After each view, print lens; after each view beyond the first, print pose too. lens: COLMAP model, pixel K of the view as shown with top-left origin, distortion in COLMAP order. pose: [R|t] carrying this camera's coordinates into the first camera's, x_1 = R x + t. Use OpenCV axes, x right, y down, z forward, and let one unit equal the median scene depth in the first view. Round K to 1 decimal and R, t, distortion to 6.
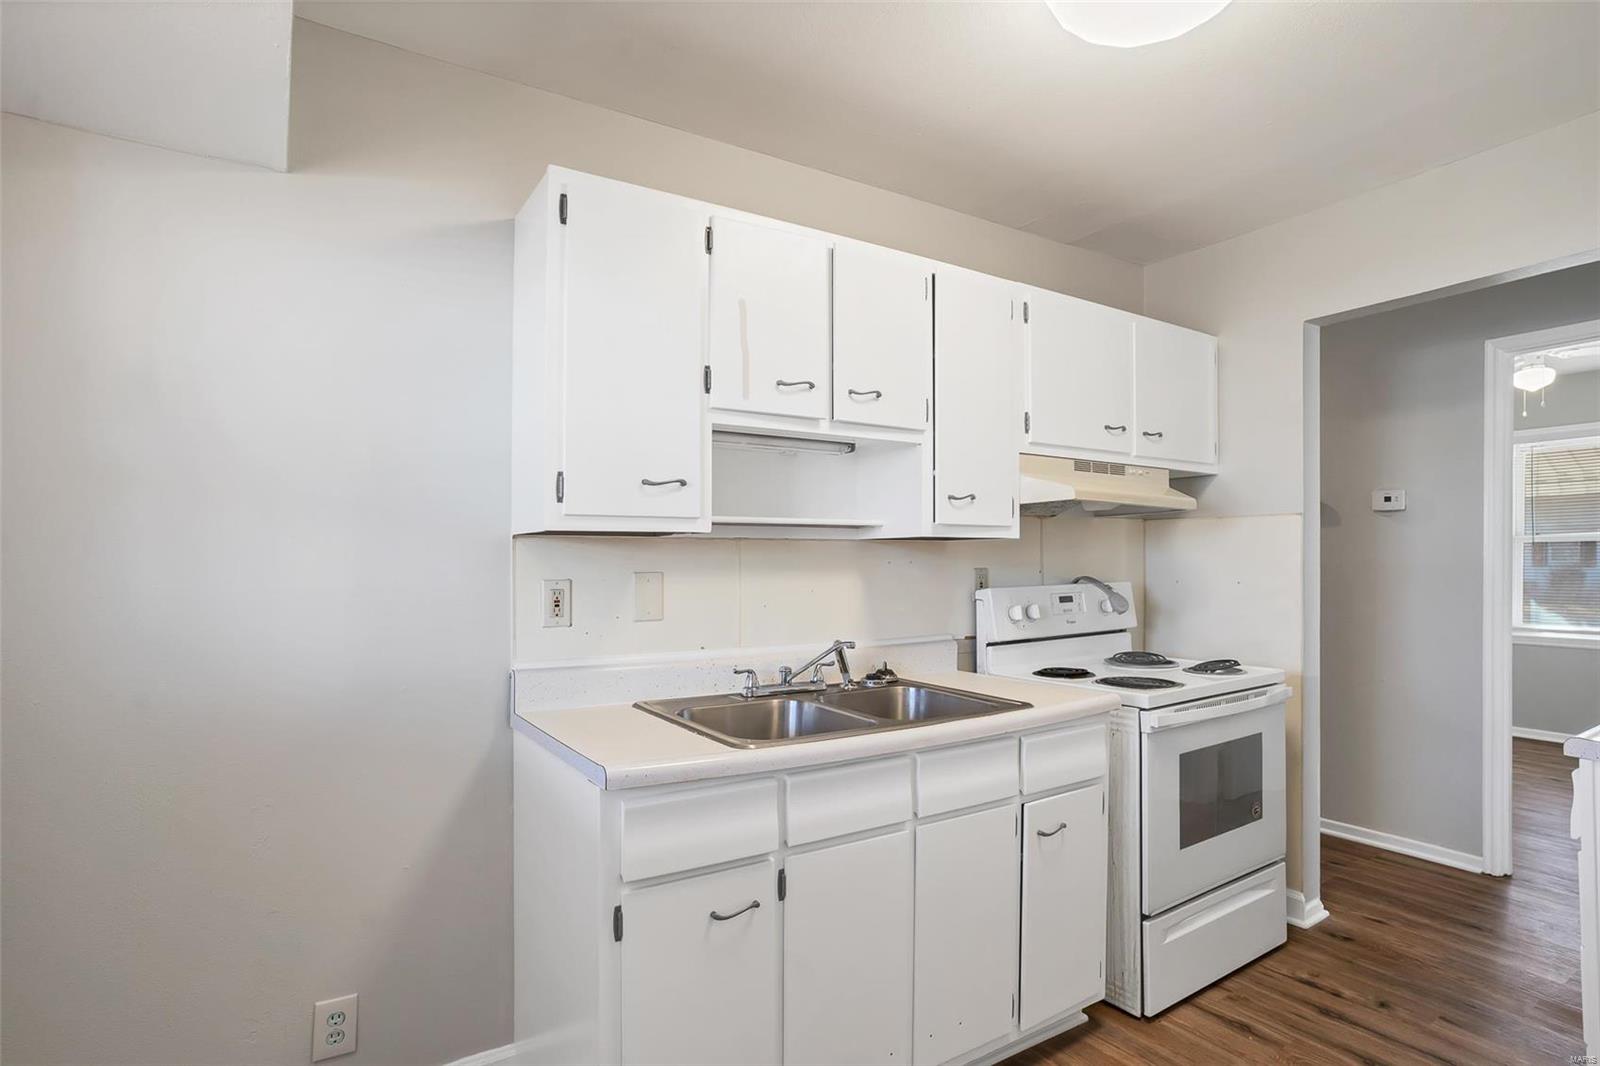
lens RADIAL K [[817.8, 0, 792.7], [0, 817.8, 532.9], [0, 0, 1]] dist [-0.026672, 0.015870]
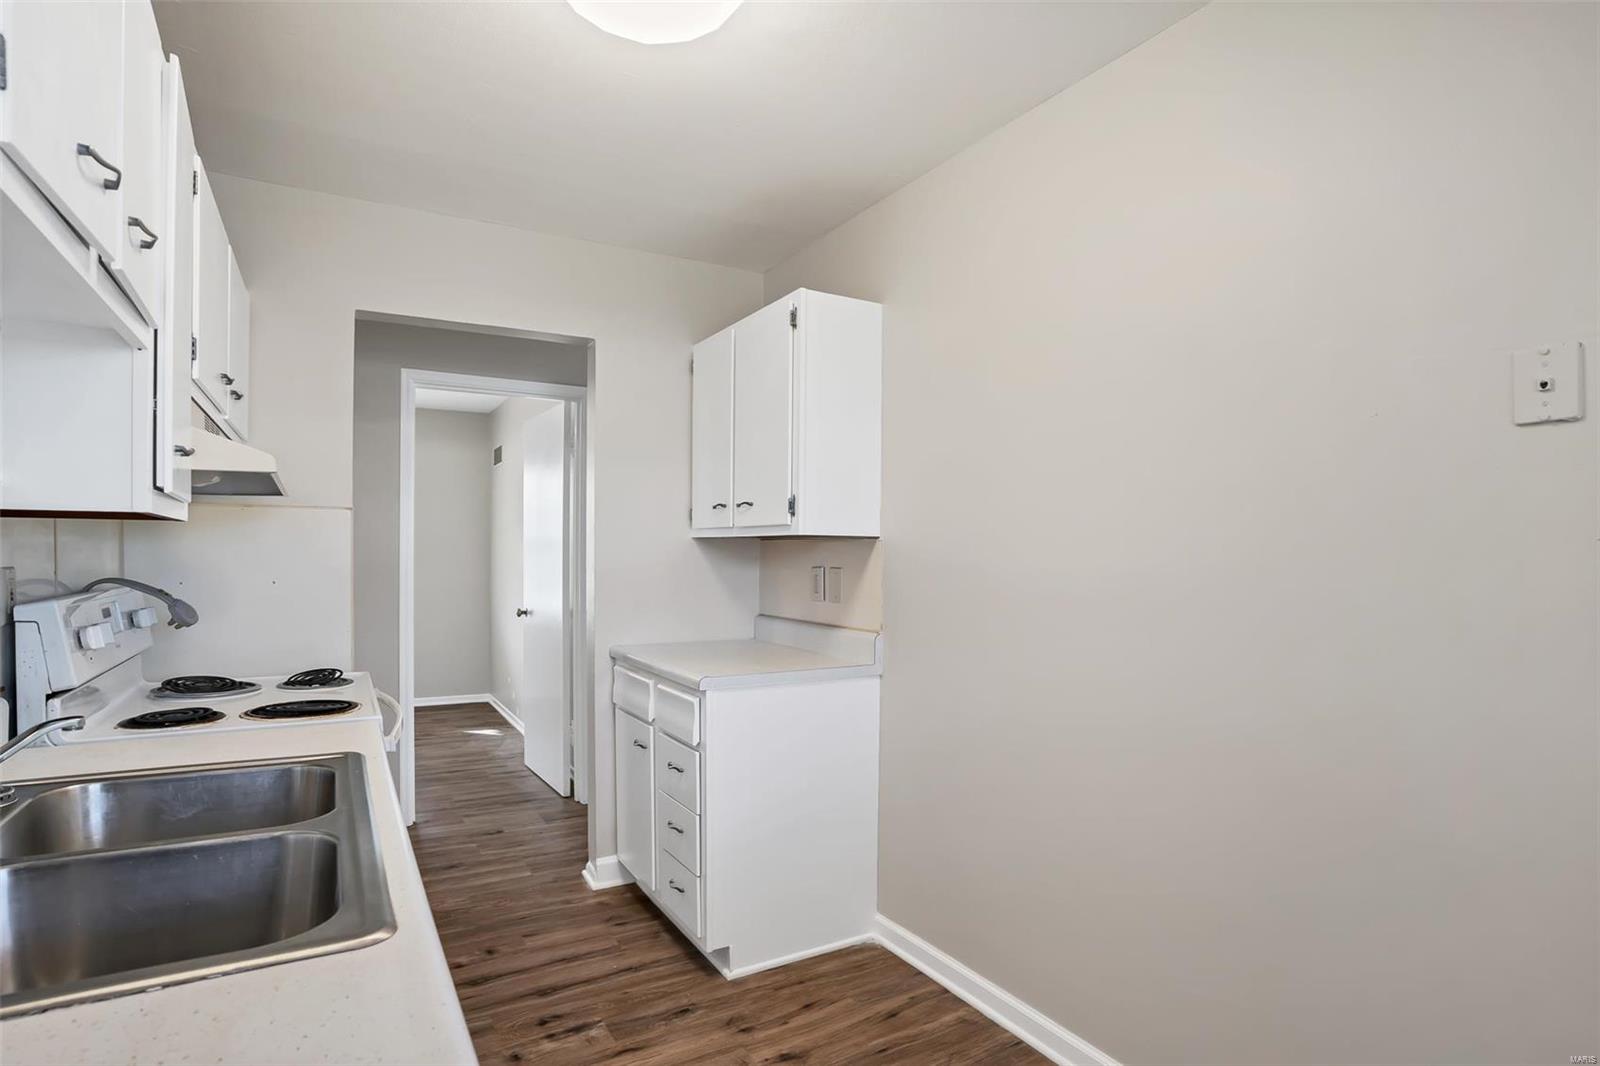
lens RADIAL K [[817.8, 0, 792.3], [0, 817.8, 540.6], [0, 0, 1]] dist [-0.026672, 0.015870]
pose [[0.057022, 0.028306, 0.997972, -0.357142], [-0.045195, 0.998646, -0.025743, 0.017998], [-0.997349, -0.043636, 0.058225, 0.488619]]
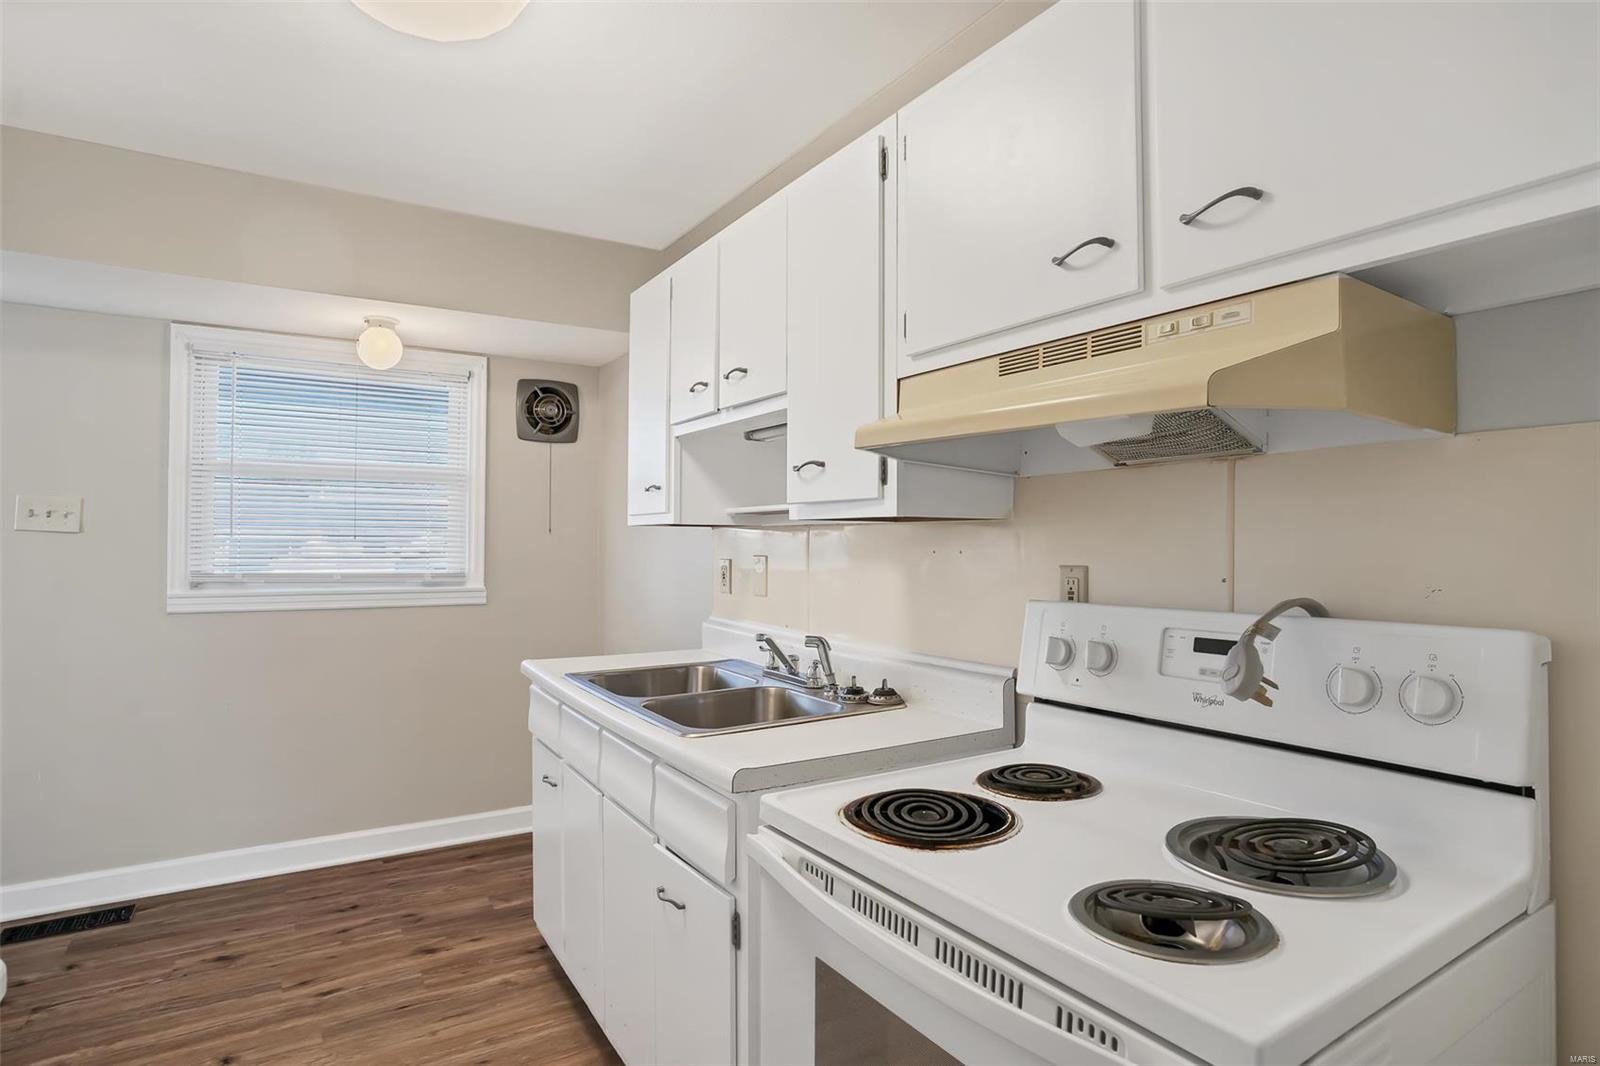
lens RADIAL K [[817.8, 0, 796.9], [0, 817.8, 541.5], [0, 0, 1]] dist [-0.026672, 0.015870]
pose [[-0.012234, 0.012591, -0.999846, 0.938042], [0.030135, 0.999471, 0.012217, 0.017258], [0.999471, -0.029981, -0.012607, 0.964378]]
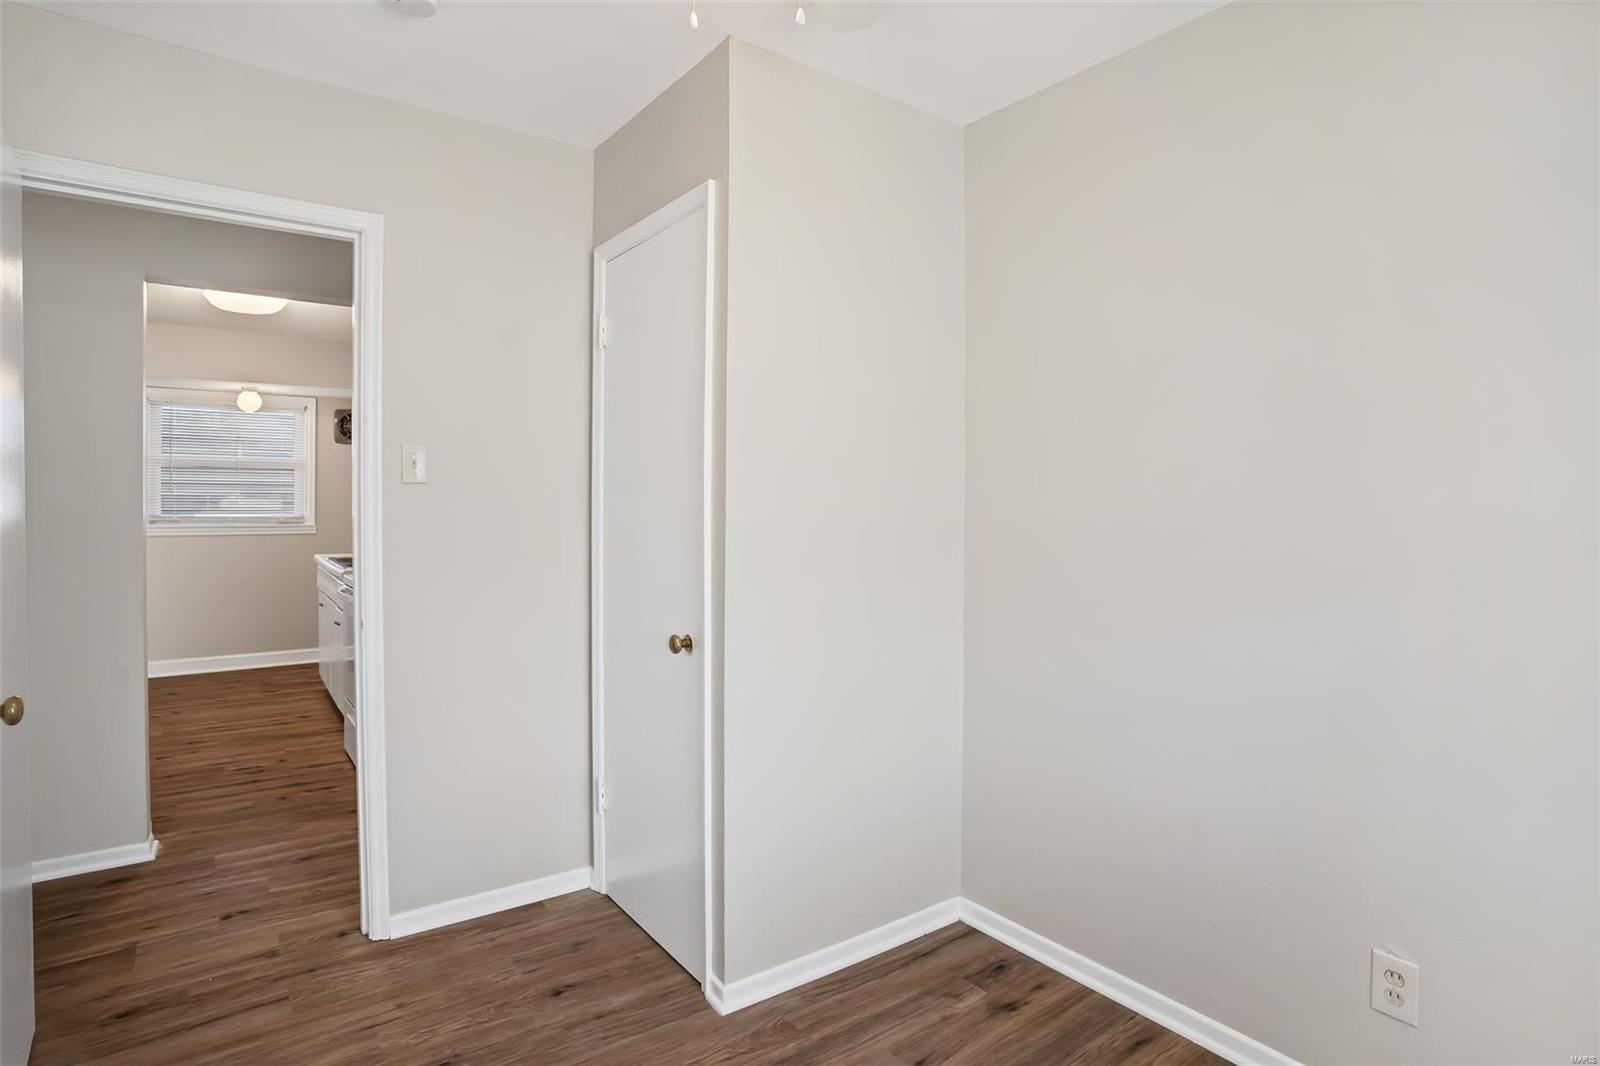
lens RADIAL K [[817.8, 0, 796.9], [0, 817.8, 496.7], [0, 0, 1]] dist [-0.026672, 0.015870]
pose [[0.055287, 0.011811, -0.998401, 2.081744], [0.033393, 0.999349, 0.013672, 0.024861], [0.997912, -0.034095, 0.054857, 1.722311]]
